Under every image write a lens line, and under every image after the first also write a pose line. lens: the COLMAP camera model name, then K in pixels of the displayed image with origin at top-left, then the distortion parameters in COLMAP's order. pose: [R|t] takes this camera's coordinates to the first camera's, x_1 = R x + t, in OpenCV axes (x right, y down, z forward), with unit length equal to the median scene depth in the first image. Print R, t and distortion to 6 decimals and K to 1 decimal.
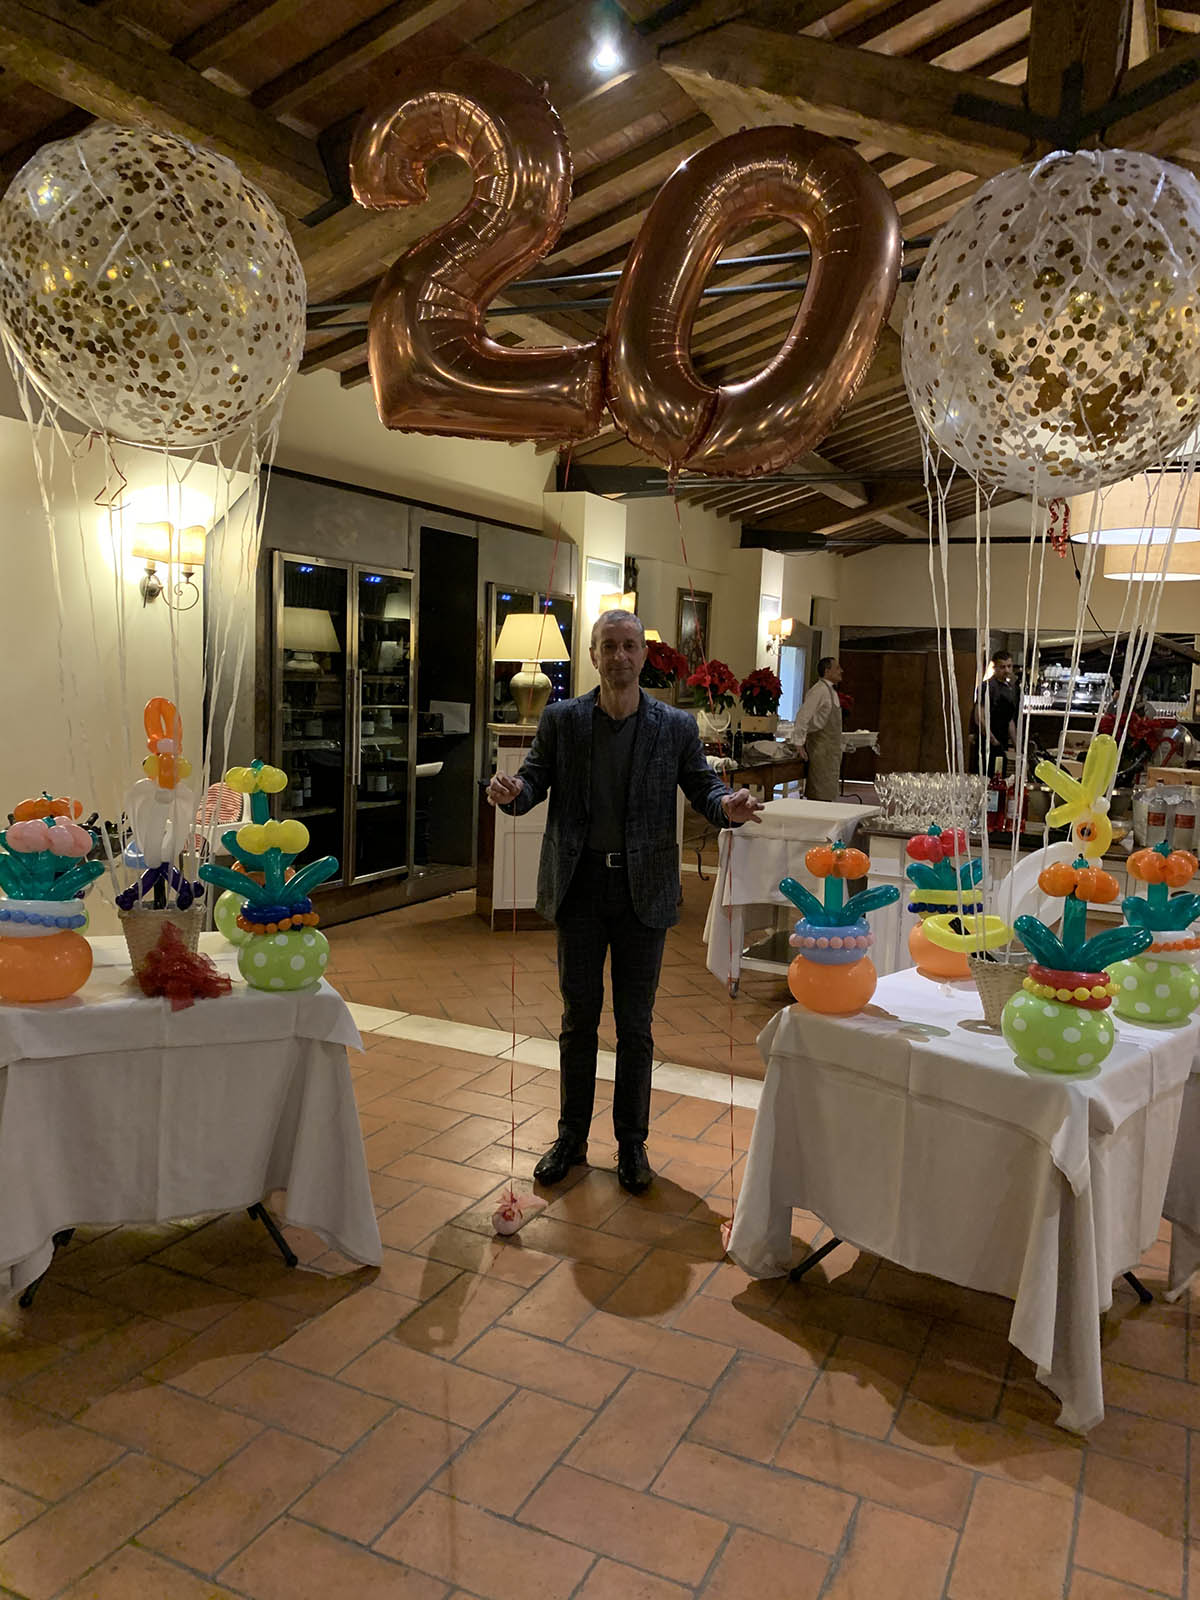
lens RADIAL K [[1206.6, 0, 602.0], [0, 1206.6, 806.2], [0, 0, 1]] dist [0.032821, -0.049919]
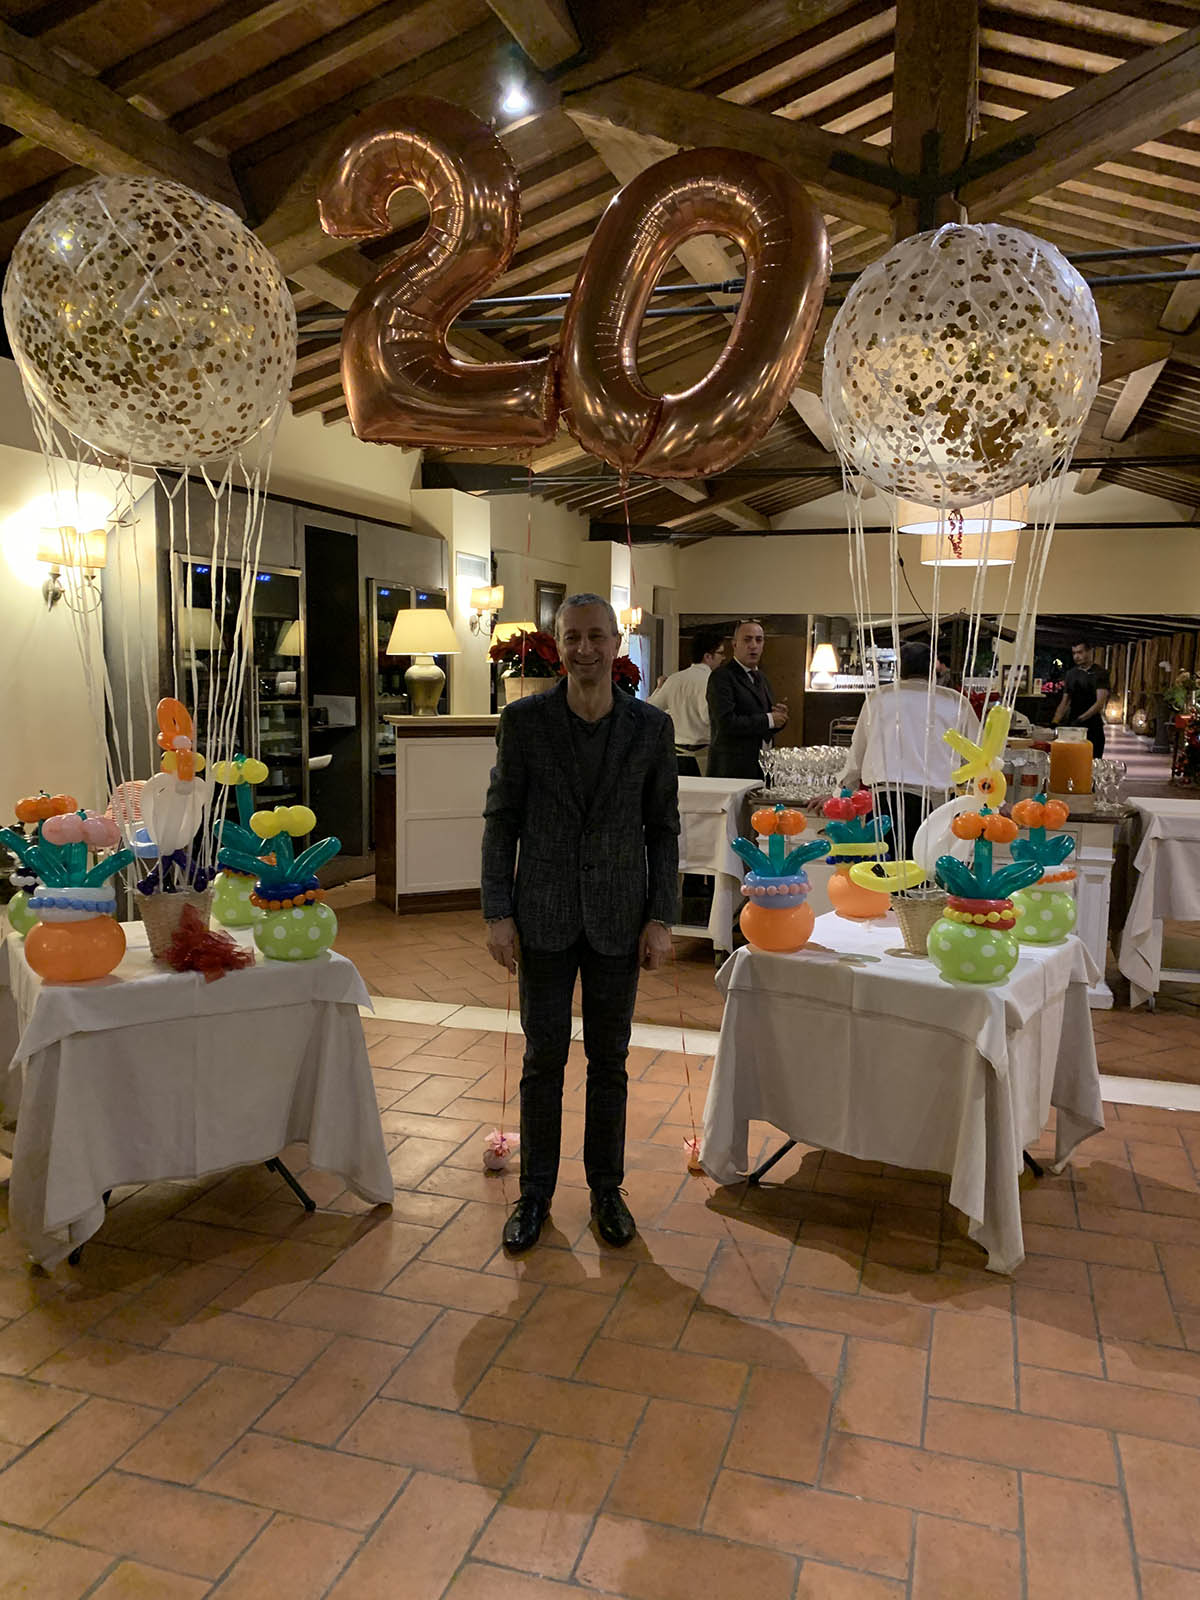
lens RADIAL K [[1206.6, 0, 601.8], [0, 1206.6, 803.0], [0, 0, 1]] dist [0.032821, -0.049919]
pose [[0.989009, -0.042097, 0.141737, -0.137645], [0.041141, 0.999107, 0.009670, 0.009759], [-0.142017, -0.003732, 0.989857, -0.129316]]
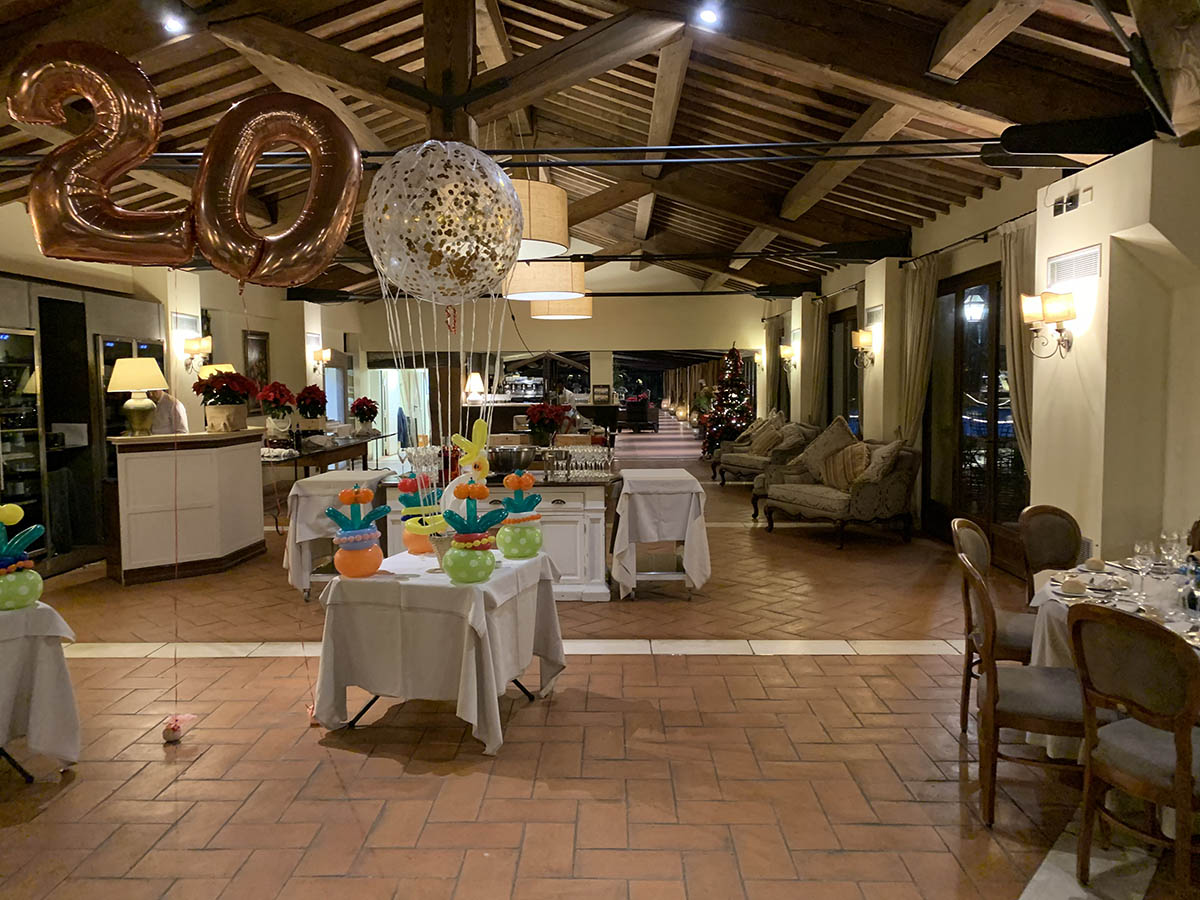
lens RADIAL K [[904.9, 0, 598.2], [0, 904.9, 442.8], [0, 0, 1]] dist [0.032821, -0.049919]
pose [[0.906255, -0.076576, 0.415738, -0.042247], [0.093561, 0.995400, -0.020605, 0.028521], [-0.412248, 0.057570, 0.909251, -0.431510]]
